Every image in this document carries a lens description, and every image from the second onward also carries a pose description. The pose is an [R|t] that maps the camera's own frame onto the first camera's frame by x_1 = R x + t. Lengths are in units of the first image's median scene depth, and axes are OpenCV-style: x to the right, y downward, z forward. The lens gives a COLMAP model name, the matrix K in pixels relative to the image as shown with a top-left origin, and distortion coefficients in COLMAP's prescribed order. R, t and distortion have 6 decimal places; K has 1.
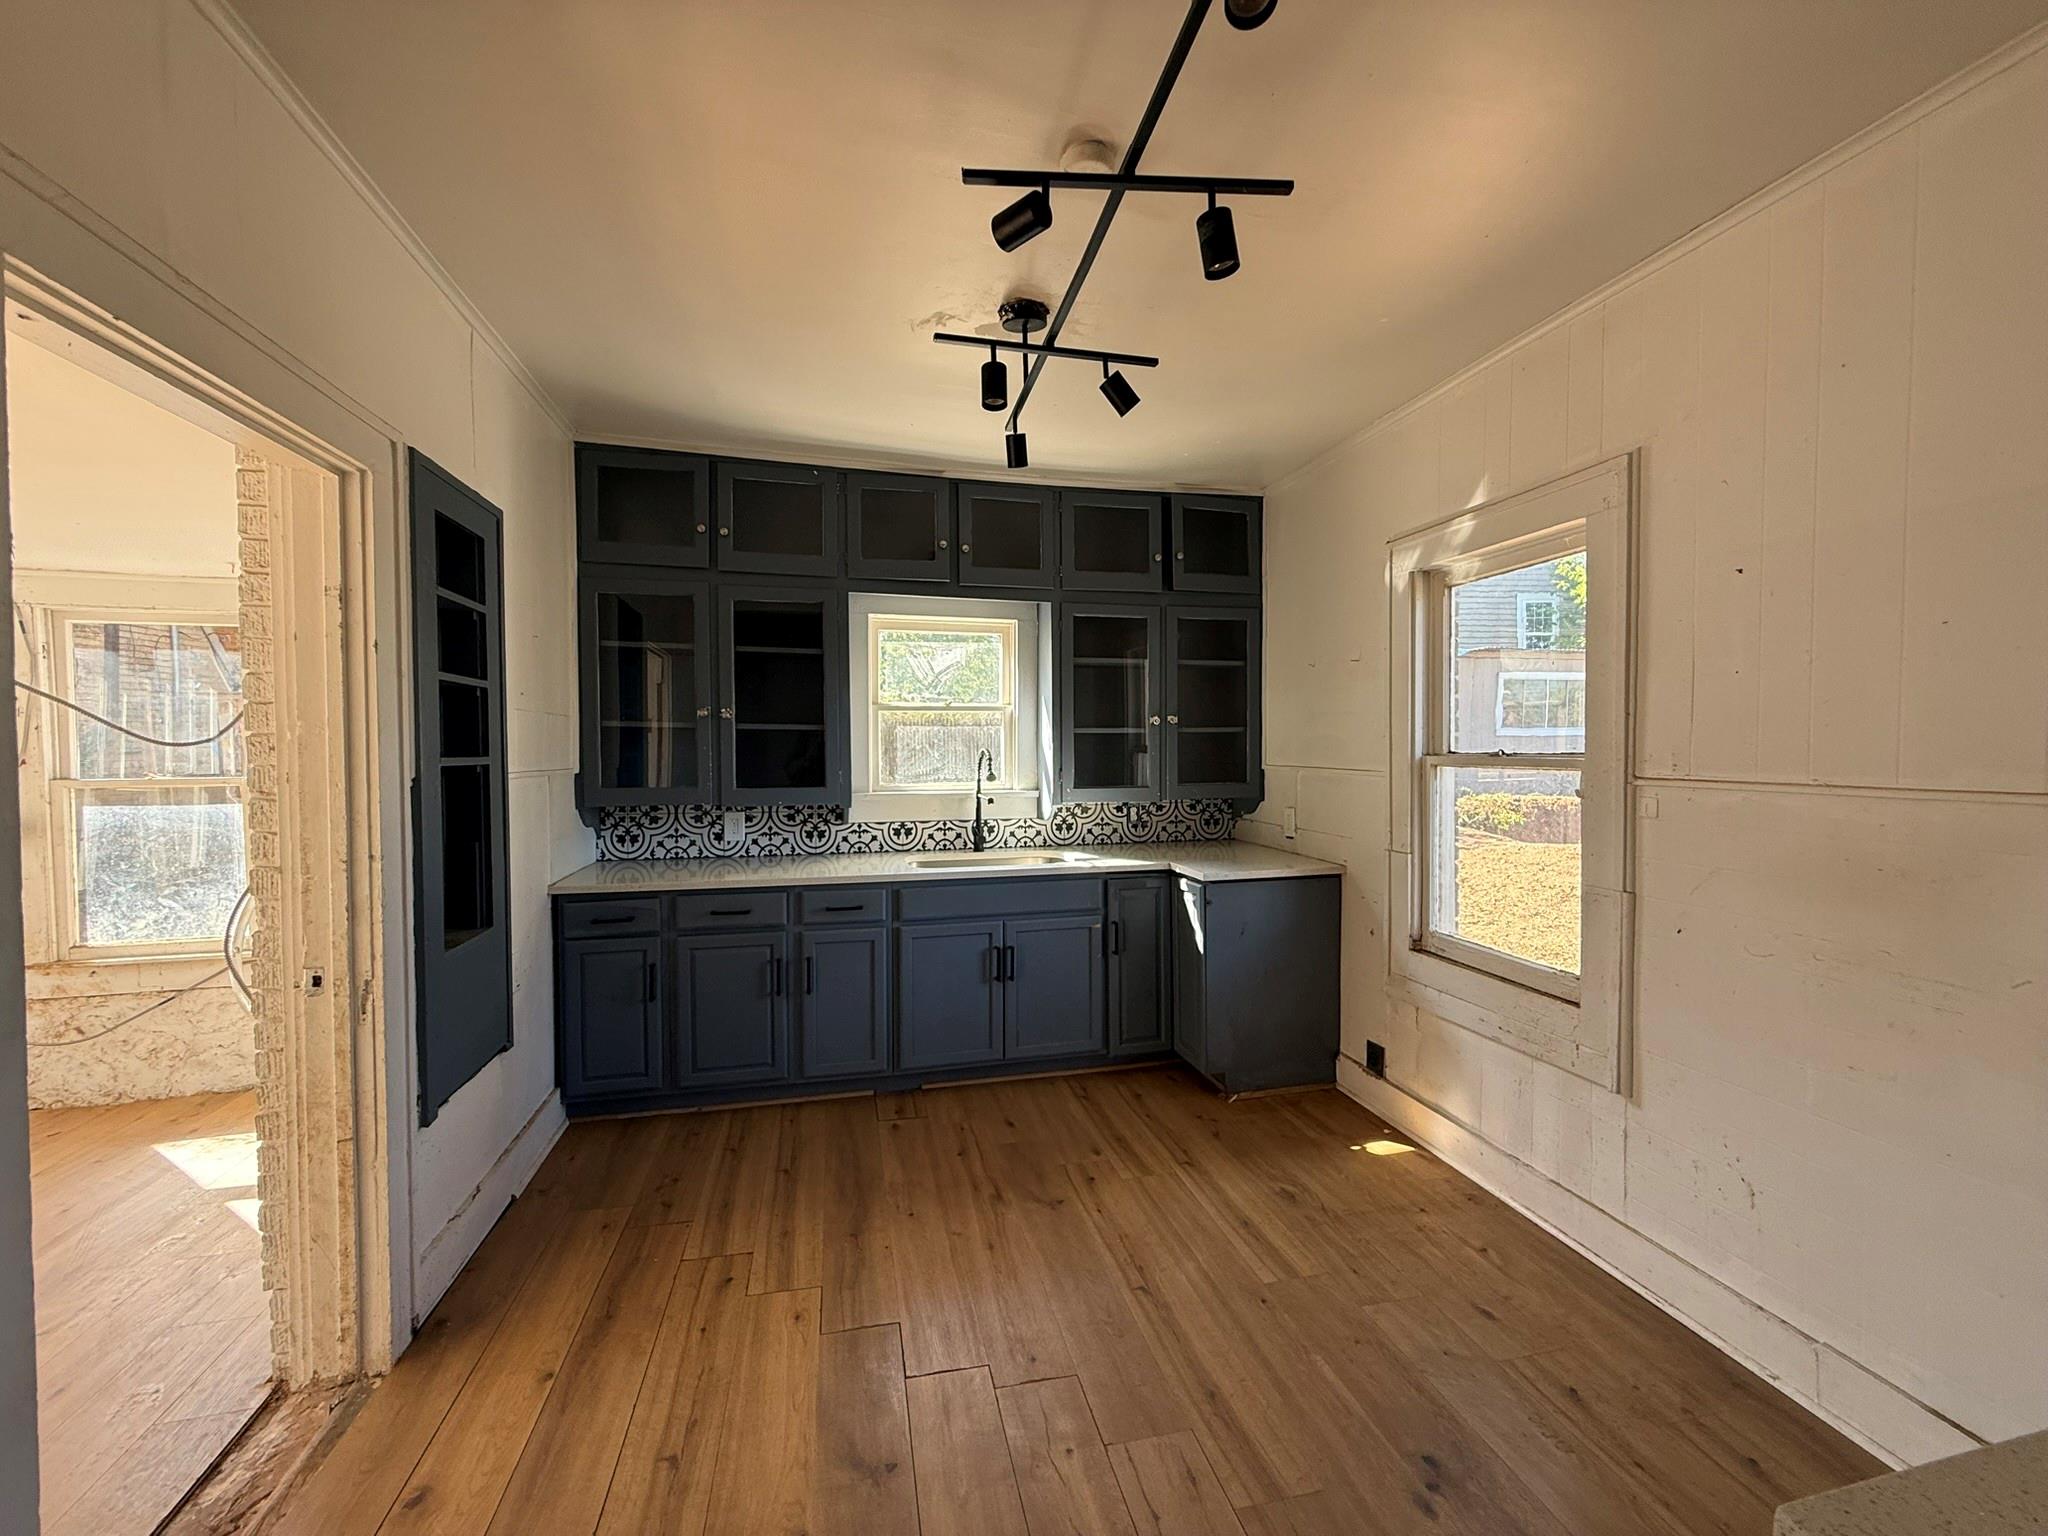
lens RADIAL K [[823.2, 0, 1019.1], [0, 823.2, 766.9], [0, 0, 1]] dist [-0.001206, 0.000165]
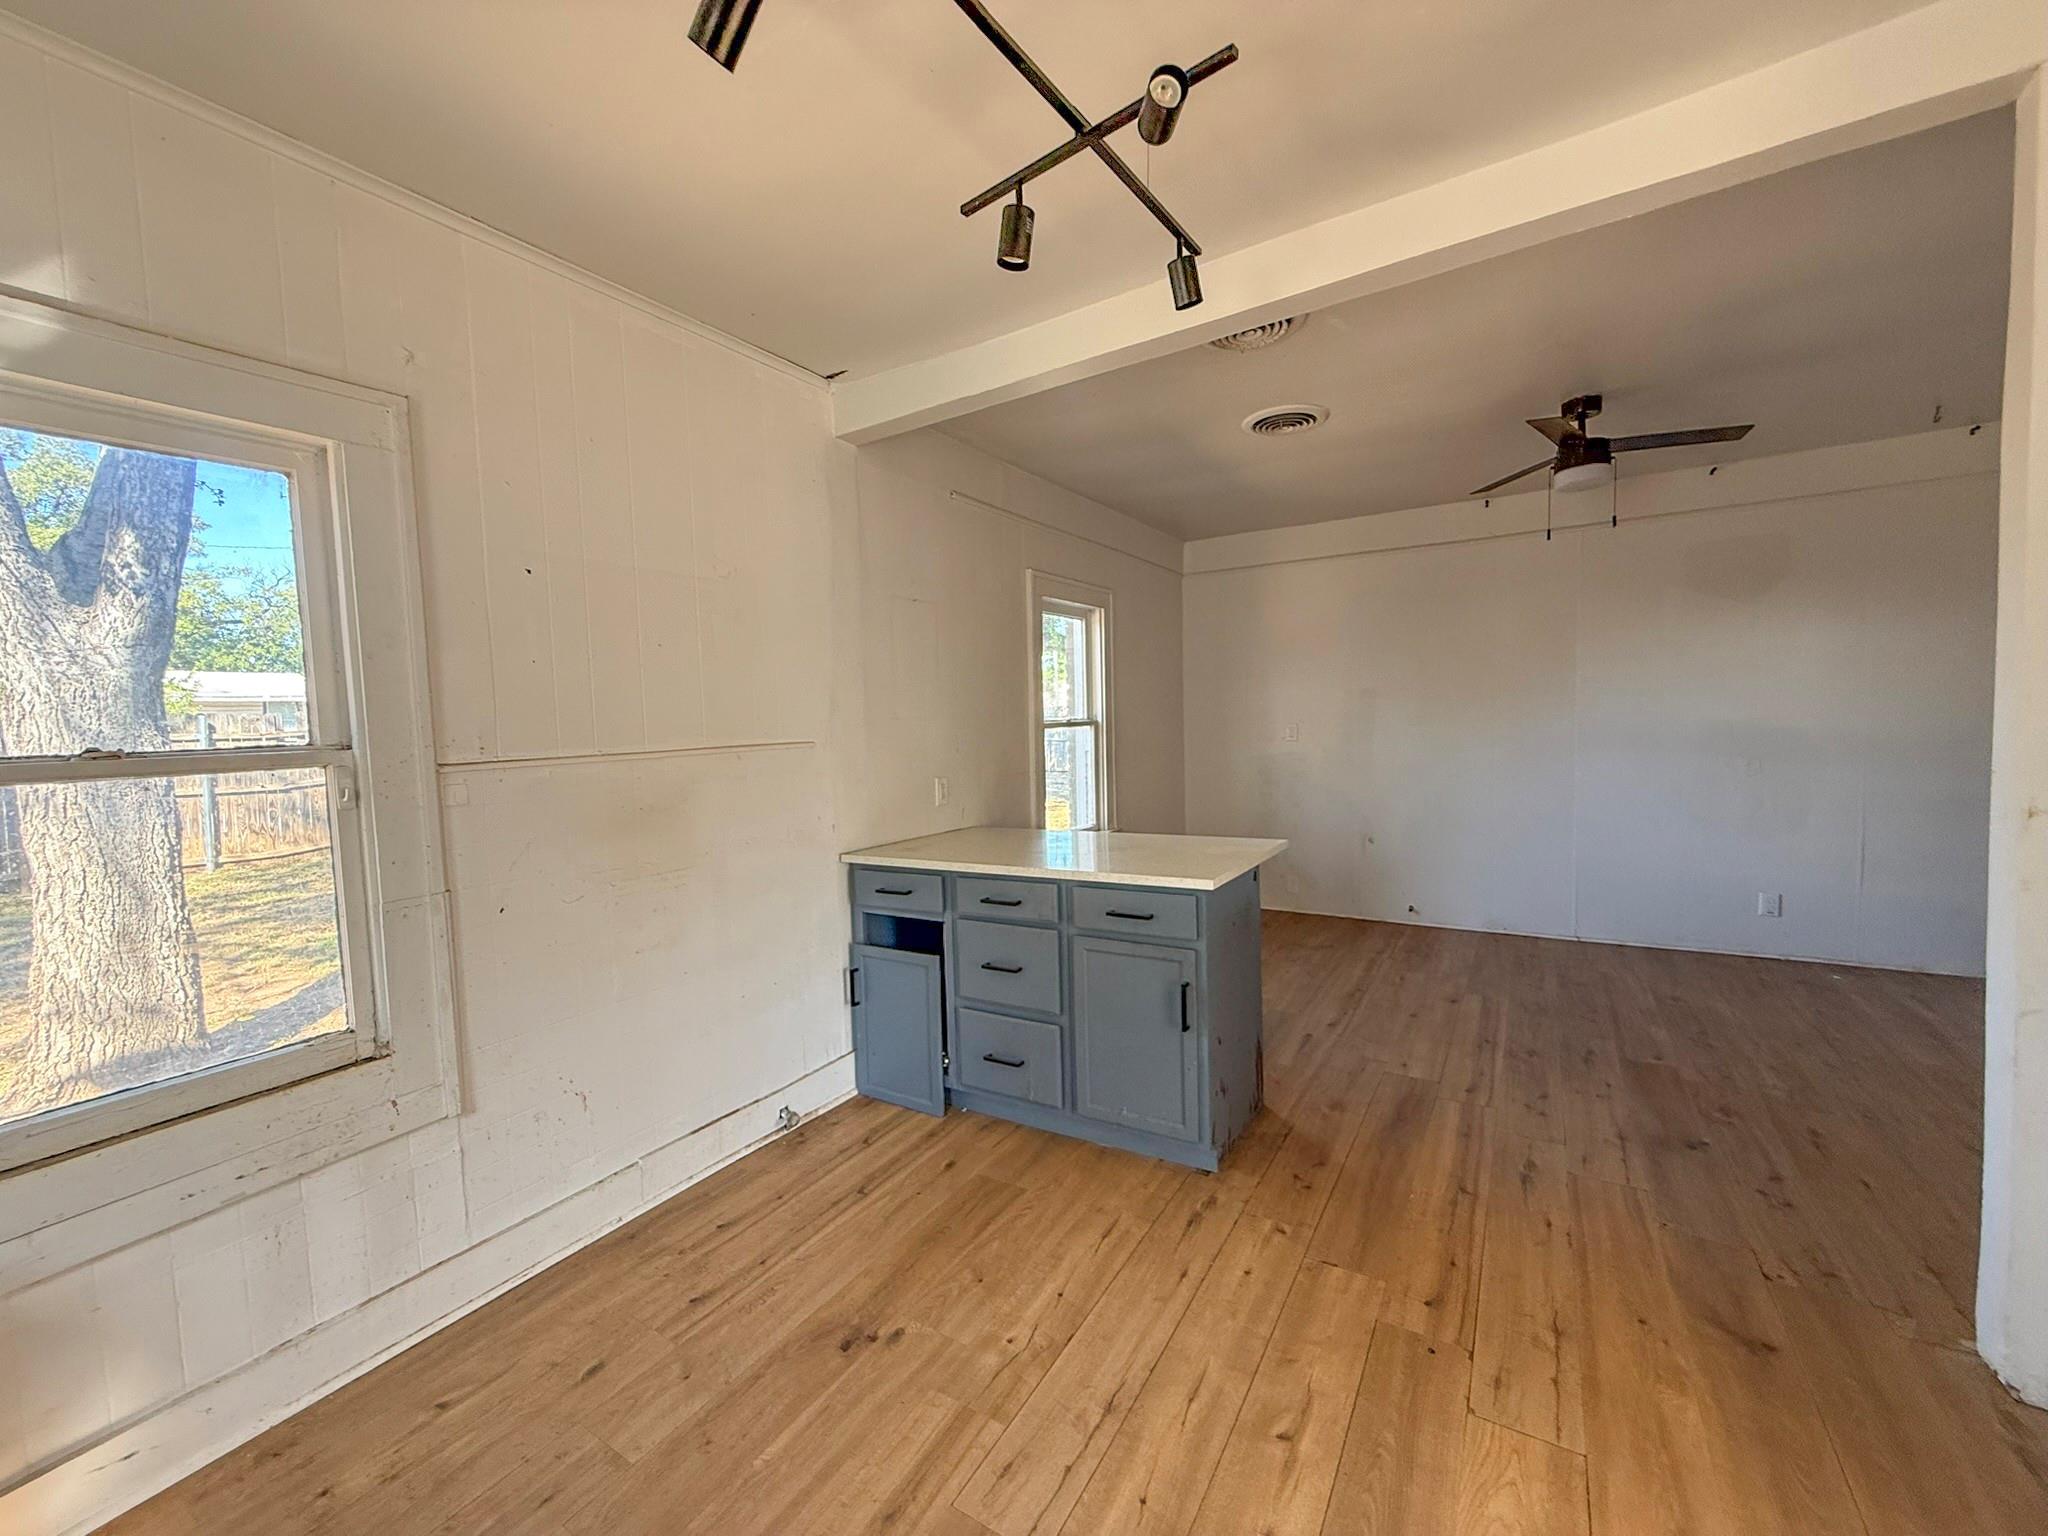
lens RADIAL K [[823.2, 0, 1019.1], [0, 823.2, 766.9], [0, 0, 1]] dist [-0.001206, 0.000165]
pose [[-0.707691, -0.024057, 0.706112, -0.243083], [0.052075, 0.994926, 0.086089, -0.020693], [-0.704600, 0.097695, -0.702847, 0.834070]]
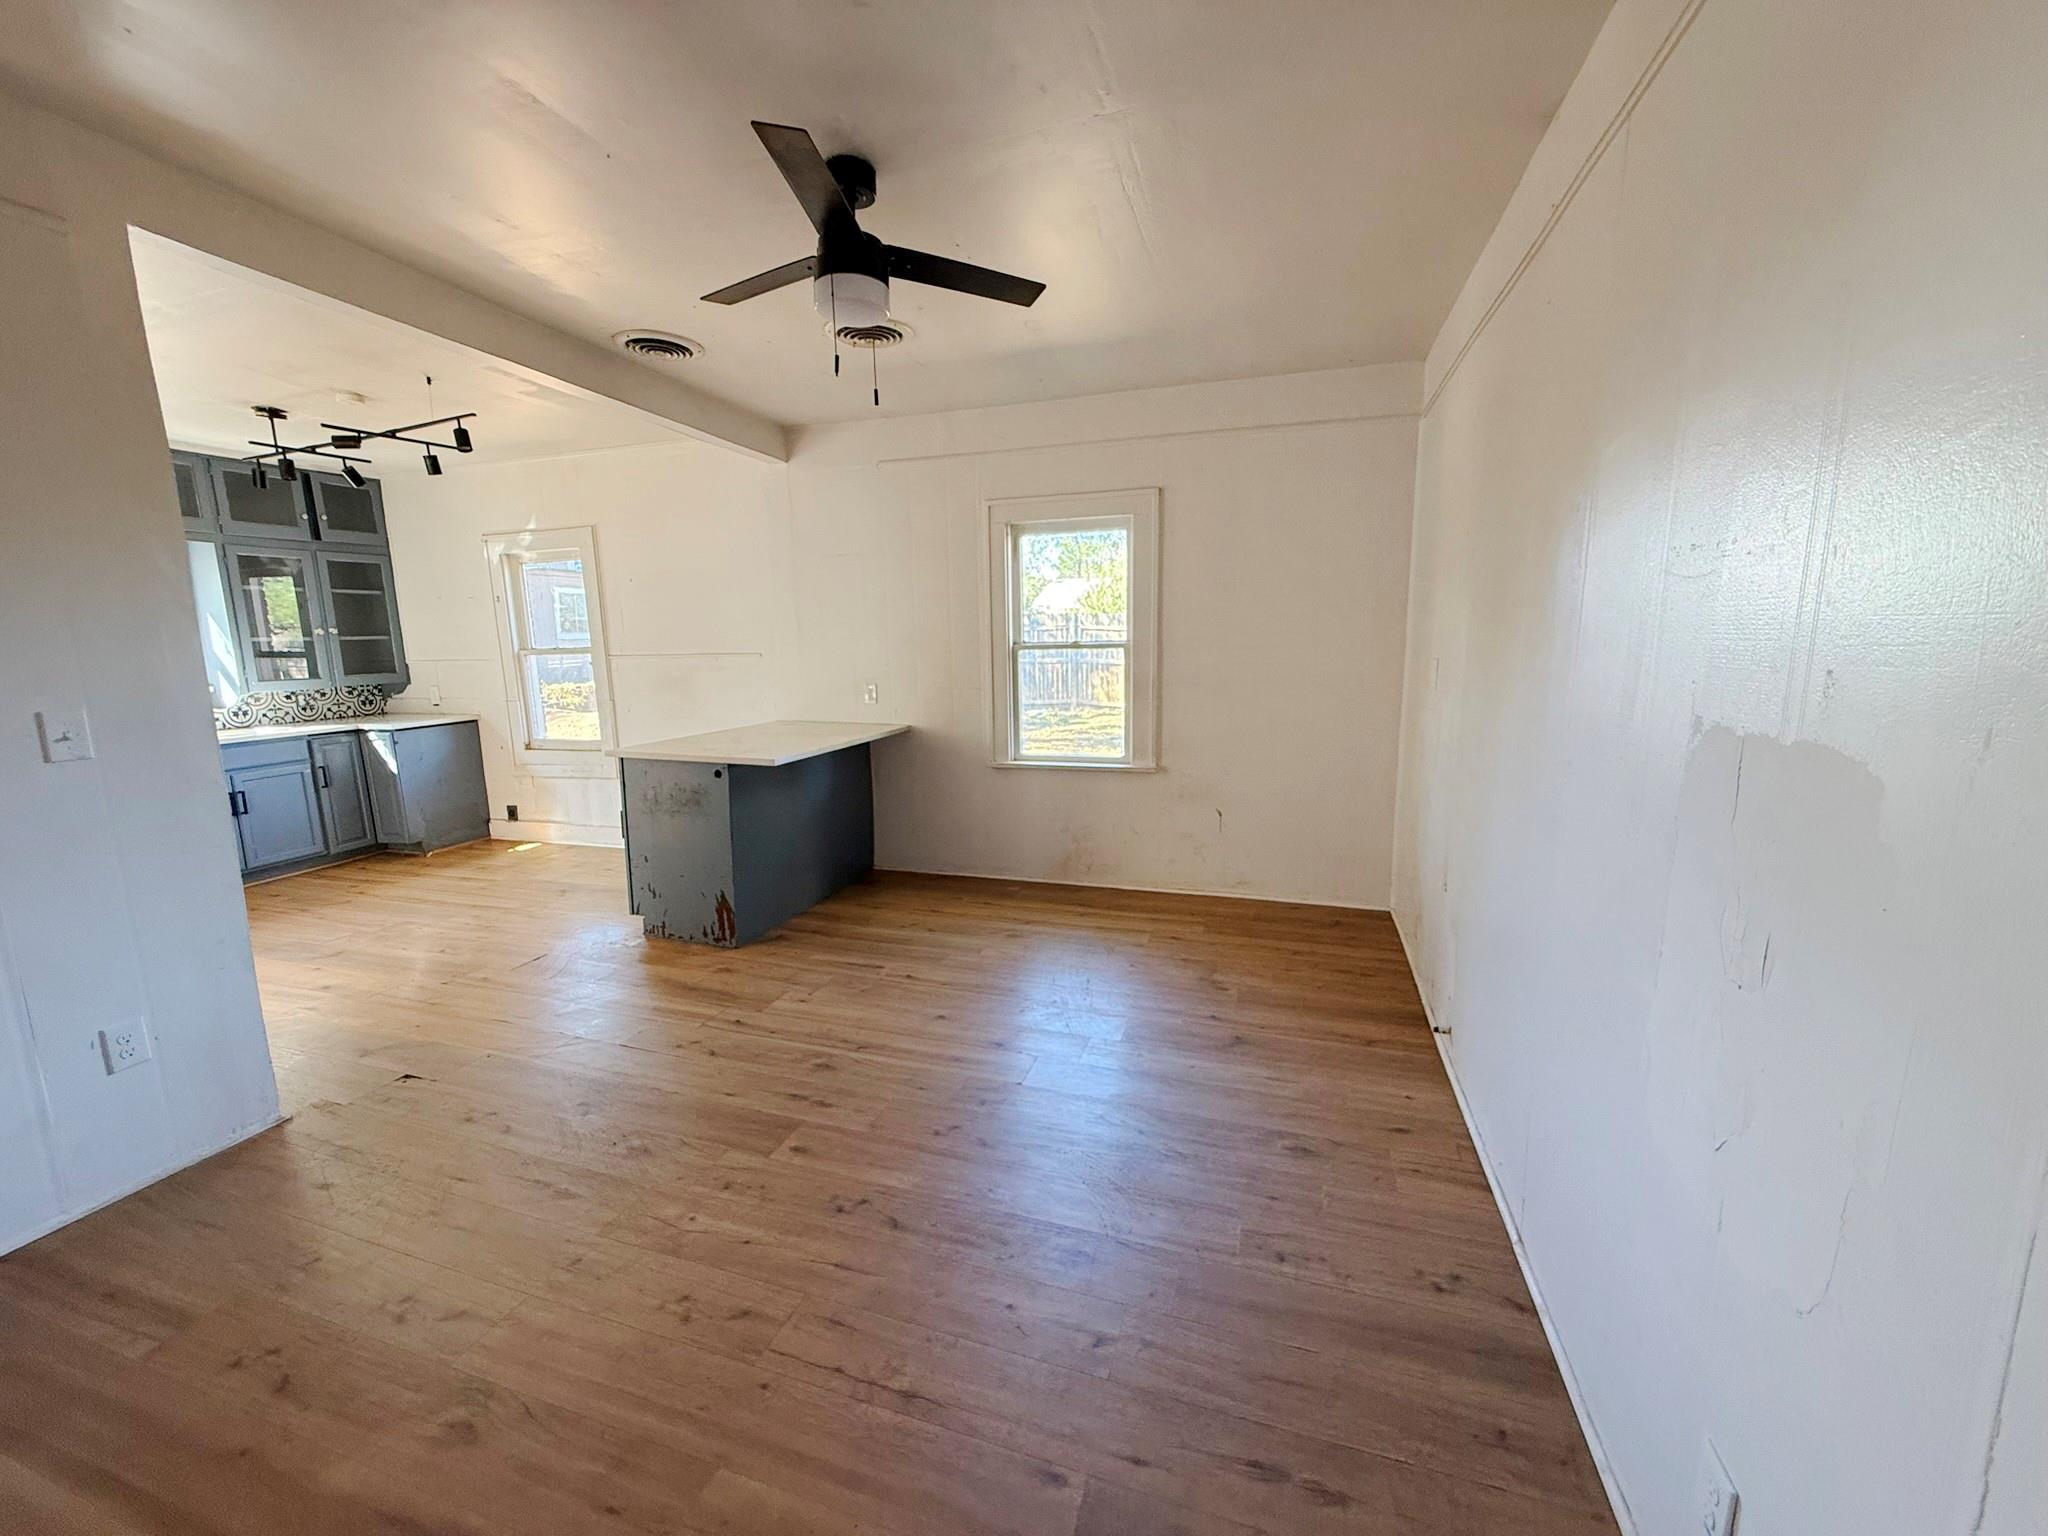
lens RADIAL K [[823.2, 0, 1019.1], [0, 823.2, 766.9], [0, 0, 1]] dist [-0.001206, 0.000165]
pose [[0.515625, -0.144192, 0.844594, -0.576505], [0.044482, 0.988913, 0.141675, 0.035537], [-0.855659, -0.035482, 0.516323, -1.018263]]
